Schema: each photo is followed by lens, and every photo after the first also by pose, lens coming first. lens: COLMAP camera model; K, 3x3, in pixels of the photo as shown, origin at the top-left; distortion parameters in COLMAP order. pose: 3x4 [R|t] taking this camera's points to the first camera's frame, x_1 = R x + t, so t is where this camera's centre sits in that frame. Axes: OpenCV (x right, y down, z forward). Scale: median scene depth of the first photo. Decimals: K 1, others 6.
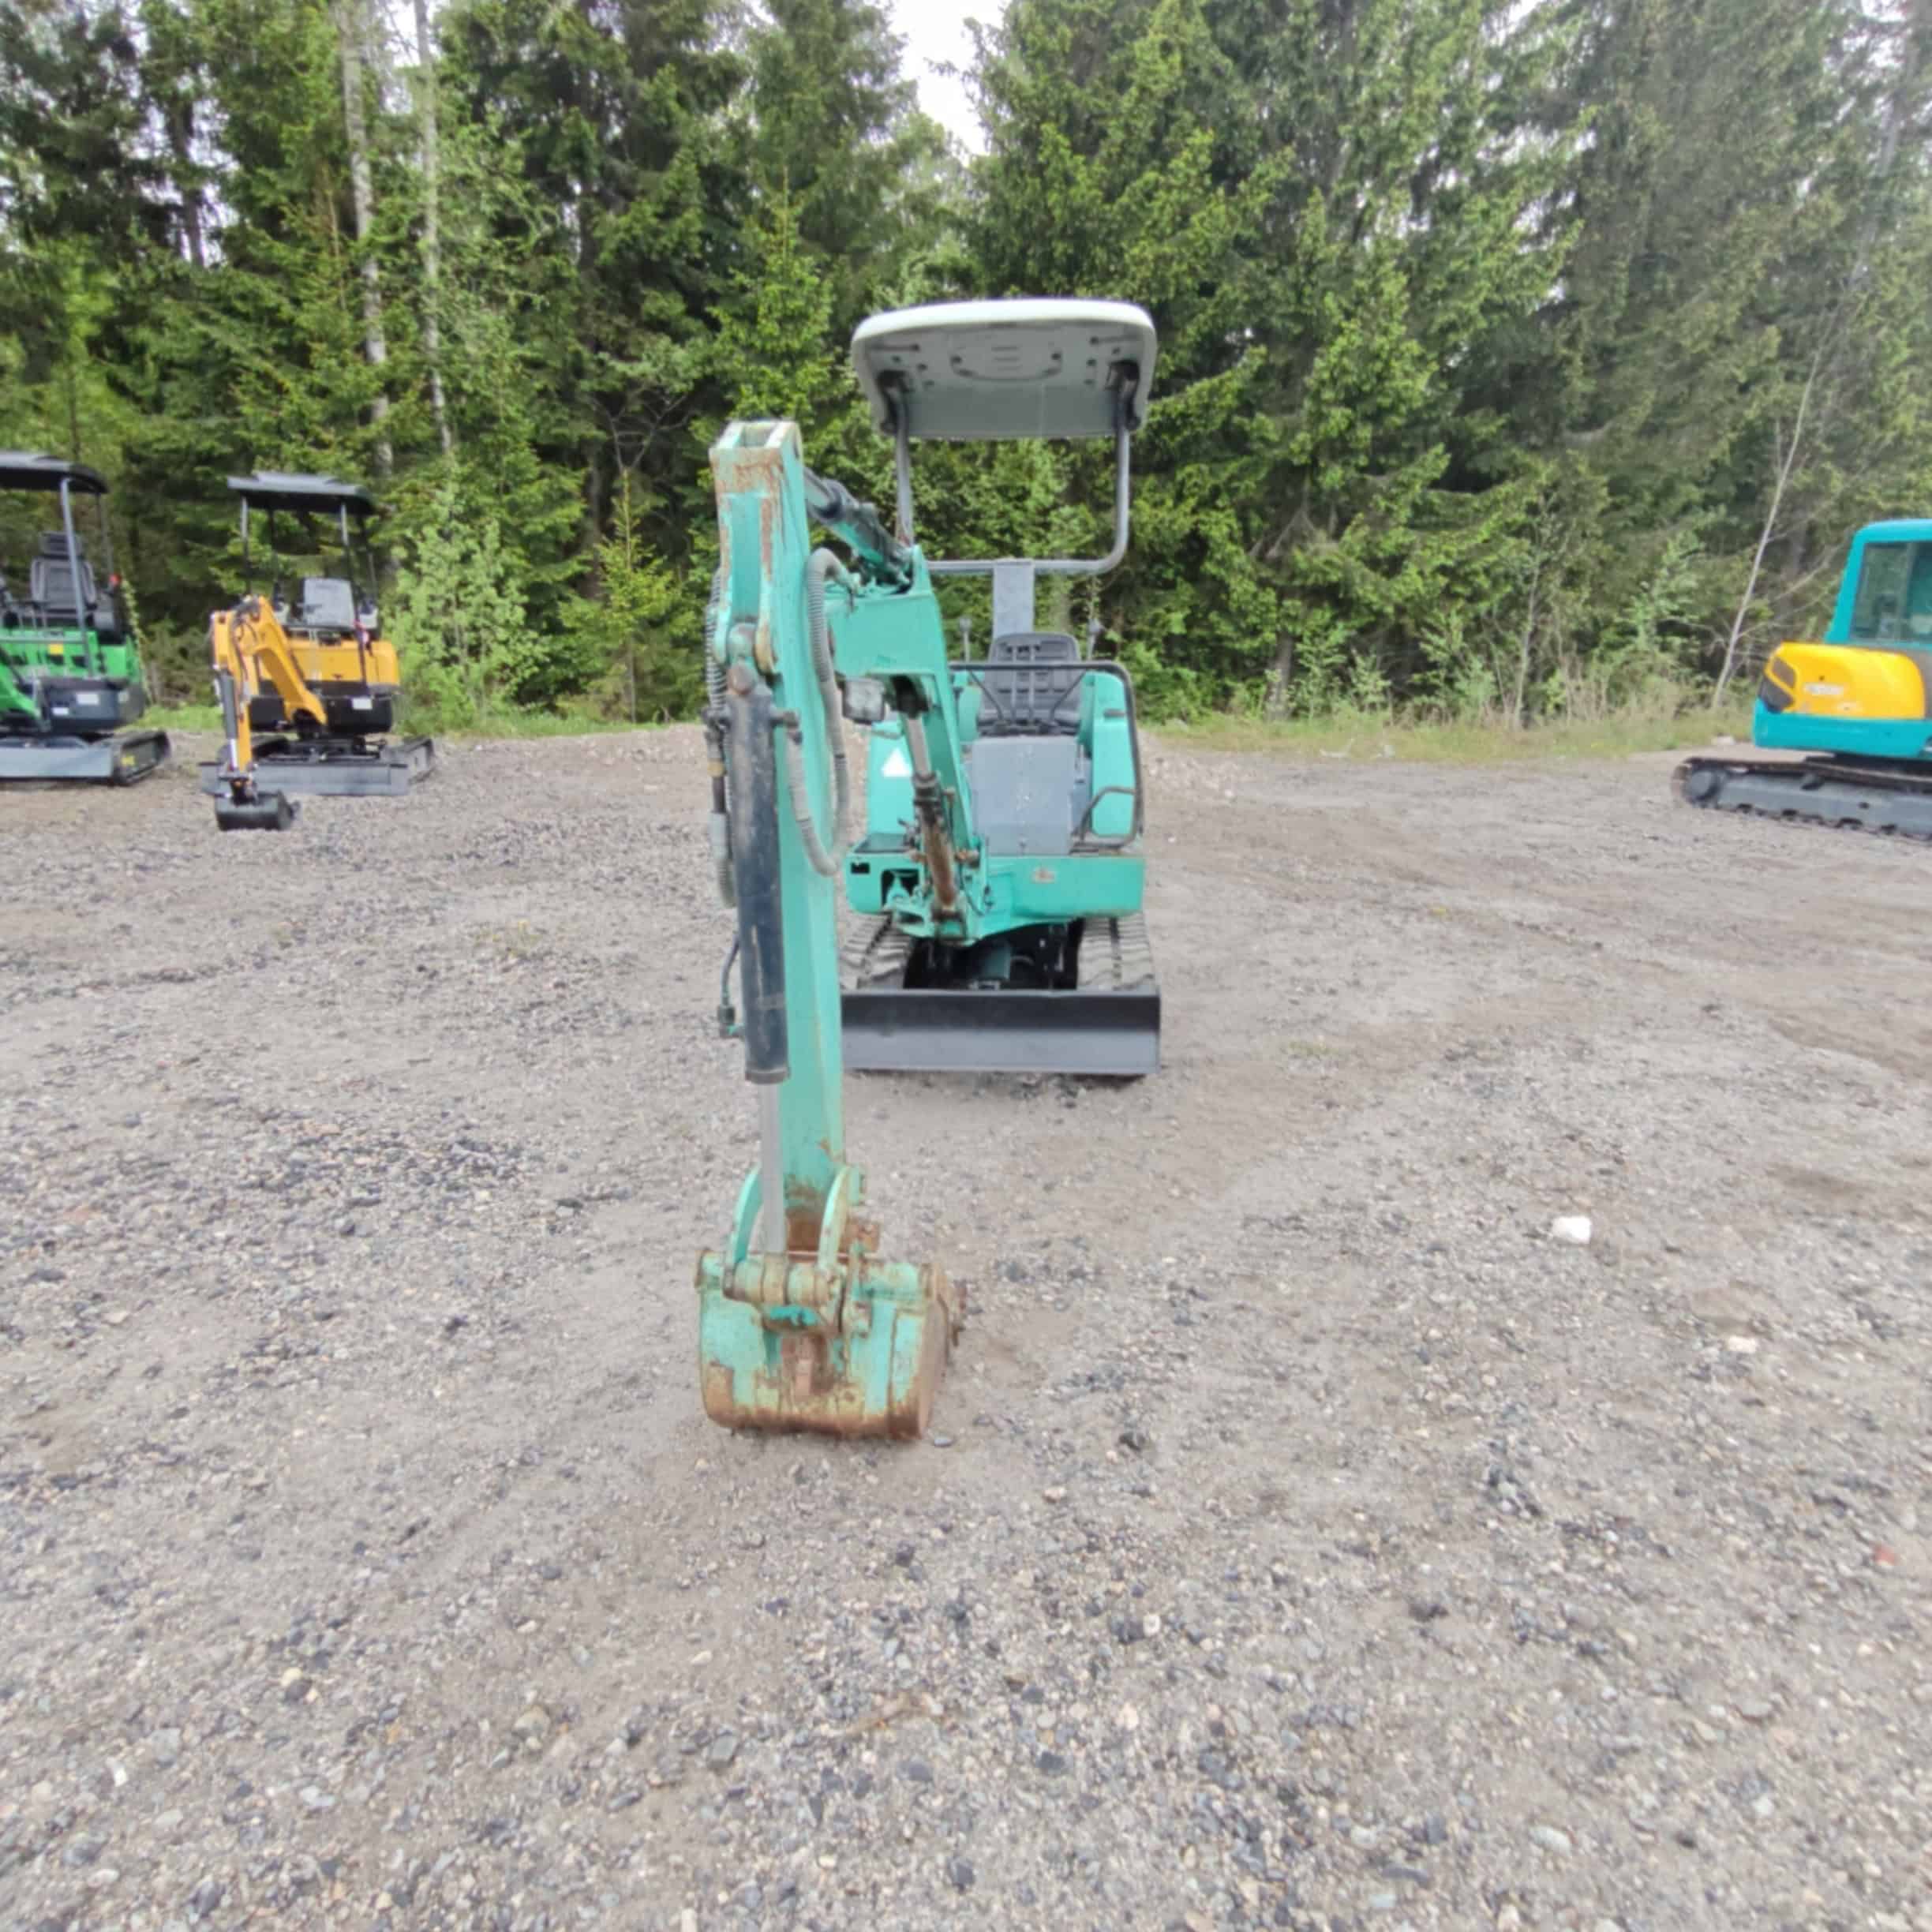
lens RADIAL K [[1220.0, 0, 968.0], [0, 1220.0, 975.9], [0, 0, 1]] dist [0.010477, -0.003977]
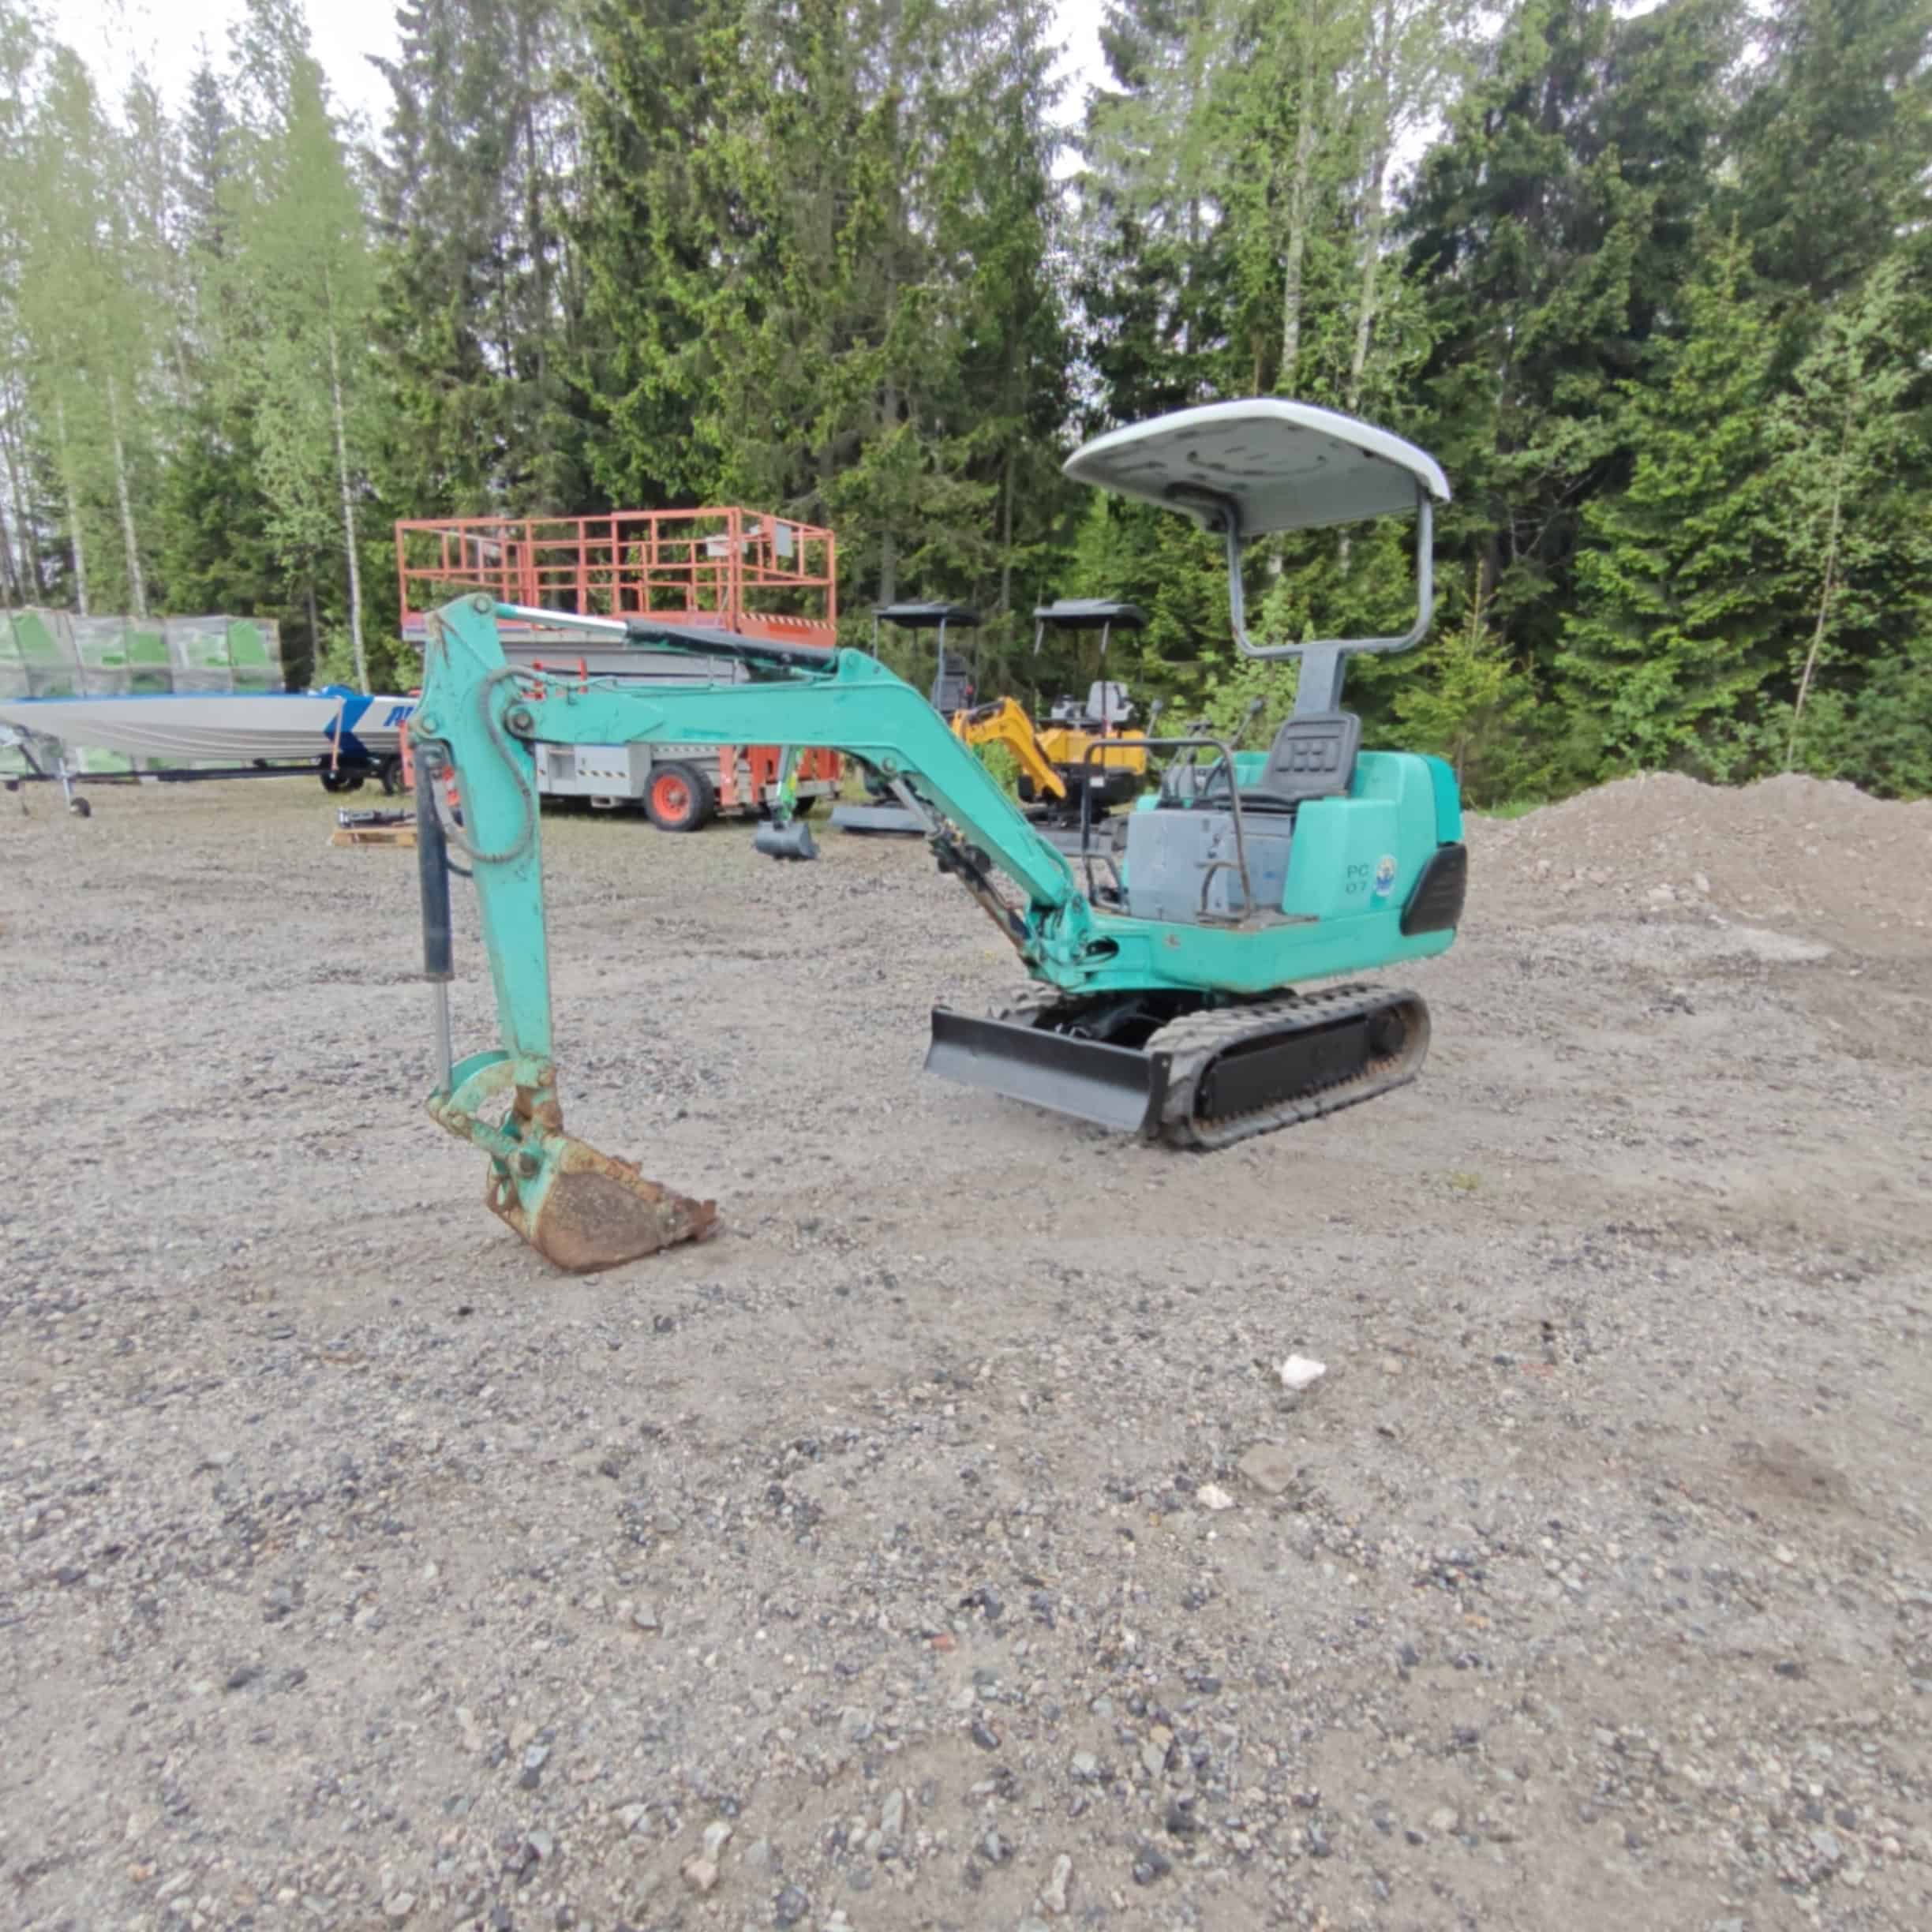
lens RADIAL K [[1226.4, 0, 966.5], [0, 1226.4, 984.0], [0, 0, 1]] dist [0.003713, -0.002419]
pose [[0.714423, 0.131698, -0.687208, 0.161795], [-0.176494, 0.984288, 0.005149, -0.005154], [0.677089, 0.117610, 0.726443, 0.030763]]
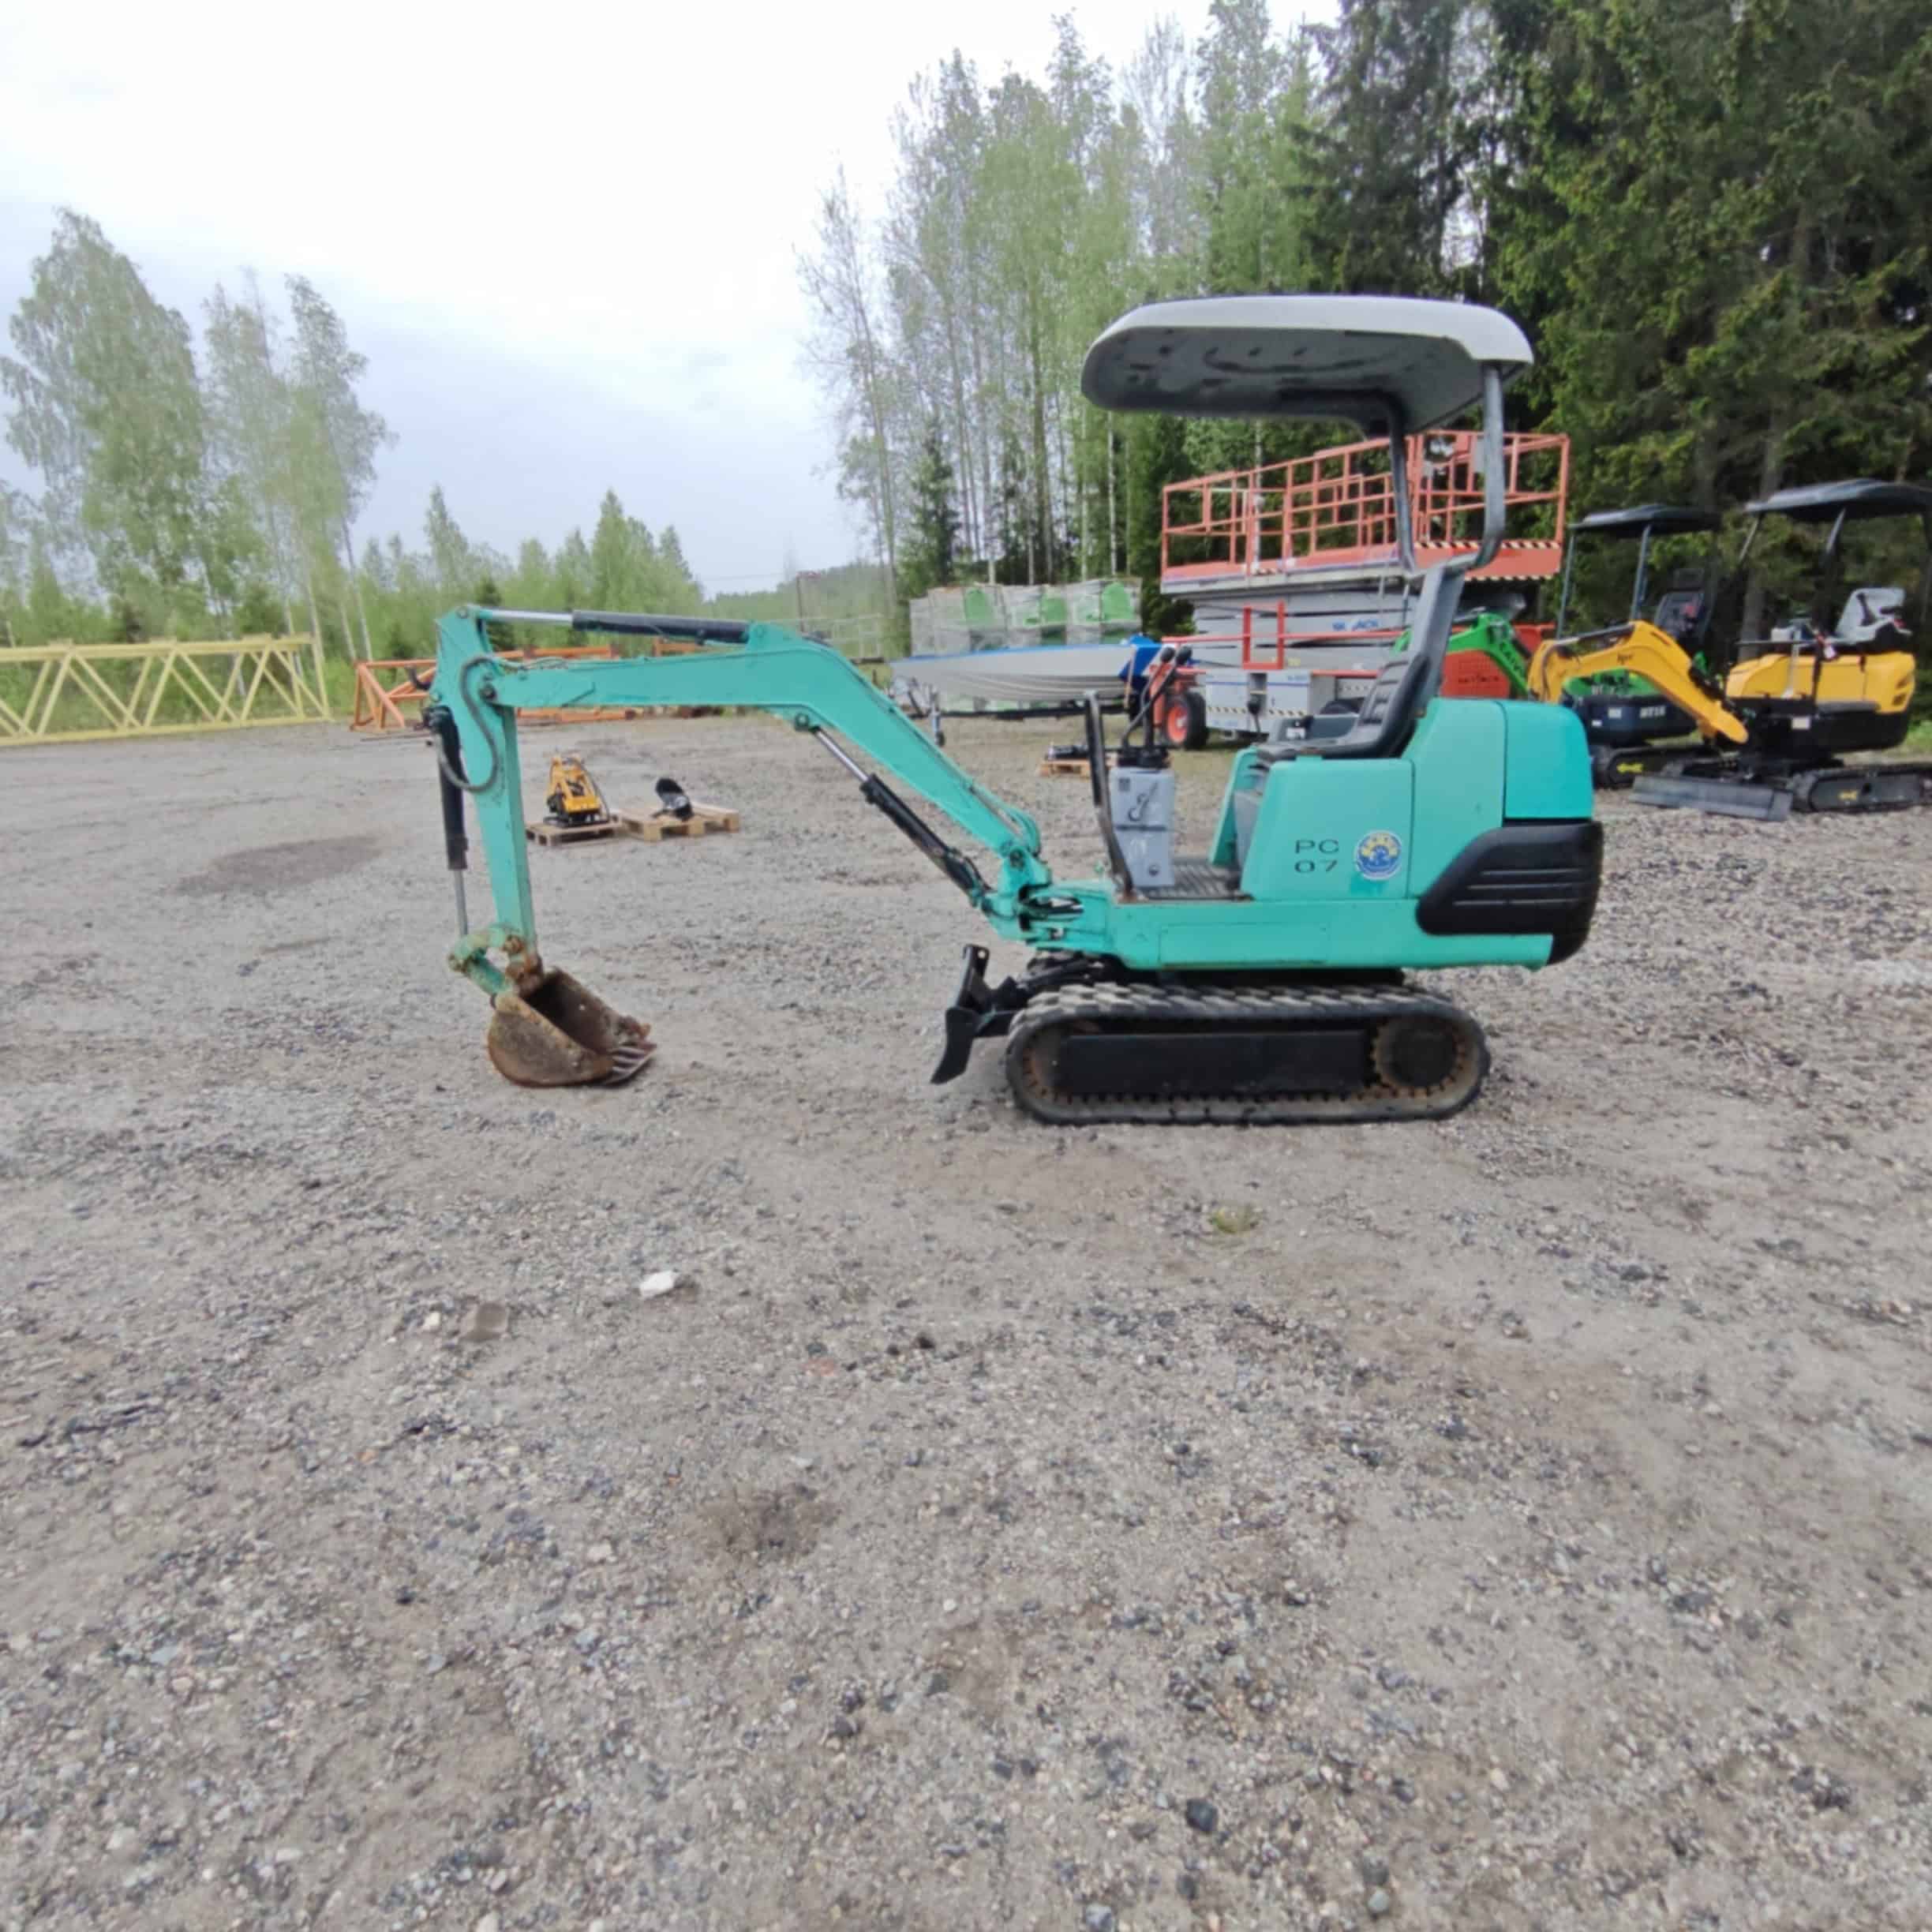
lens RADIAL K [[1206.8, 0, 974.1], [0, 1206.8, 976.9], [0, 0, 1]] dist [0.001434, 0.000403]
pose [[0.042987, 0.229637, -0.972327, 0.249779], [-0.233943, 0.948482, 0.213662, -0.051723], [0.971299, 0.218285, 0.094495, 0.199517]]
